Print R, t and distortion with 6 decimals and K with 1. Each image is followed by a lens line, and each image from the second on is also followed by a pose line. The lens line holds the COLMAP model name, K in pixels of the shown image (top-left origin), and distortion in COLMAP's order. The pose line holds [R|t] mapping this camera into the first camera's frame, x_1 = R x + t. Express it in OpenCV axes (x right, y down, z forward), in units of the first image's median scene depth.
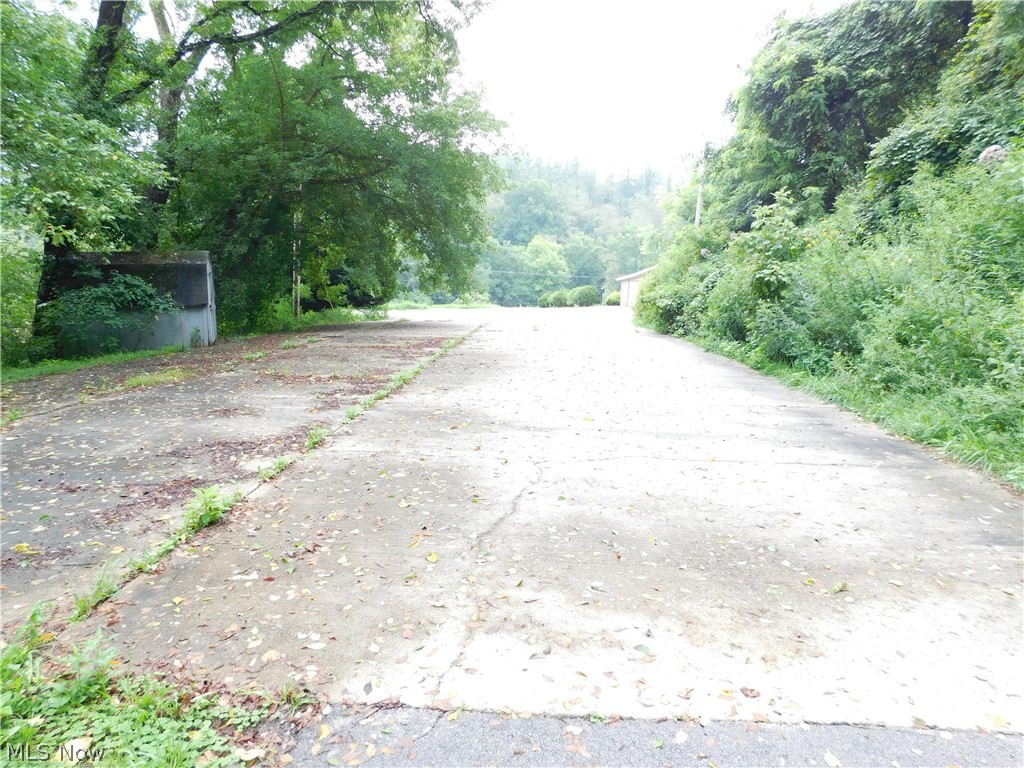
lens RADIAL K [[676.6, 0, 512.0], [0, 676.6, 384.0], [0, 0, 1]] dist [-0.068279, 0.059038]
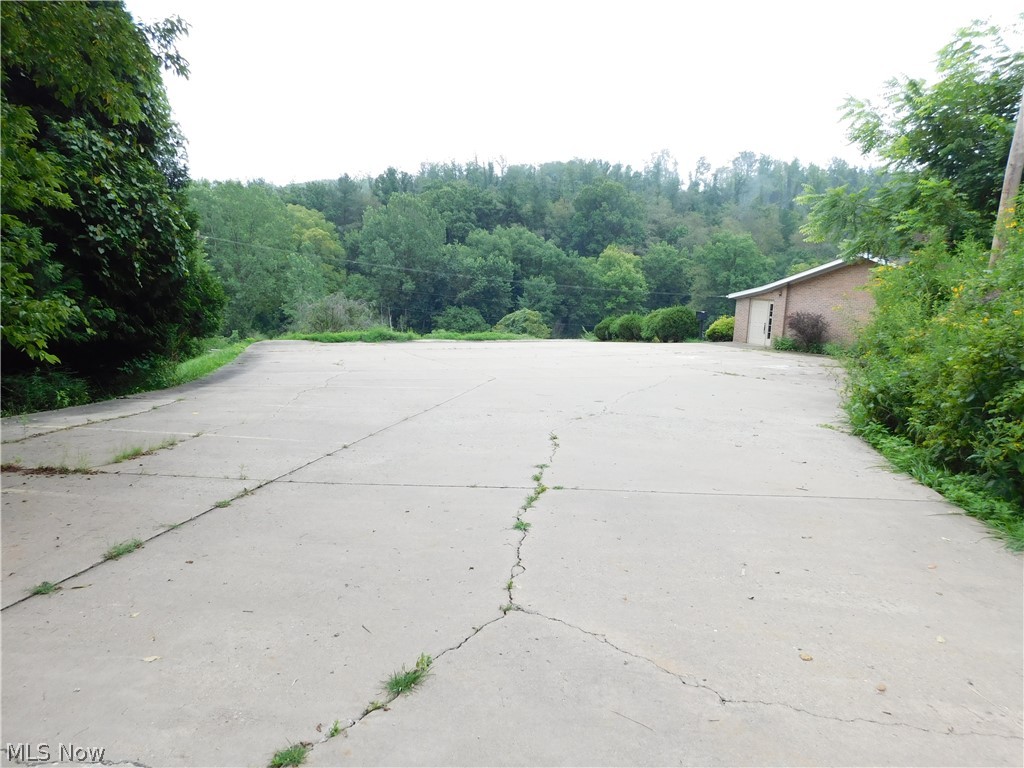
lens RADIAL K [[676.6, 0, 512.0], [0, 676.6, 384.0], [0, 0, 1]] dist [-0.068279, 0.059038]
pose [[0.993536, 0.024452, -0.110855, 0.012816], [-0.027106, 0.999379, -0.022497, -0.022041], [0.110236, 0.025356, 0.993582, 0.145314]]
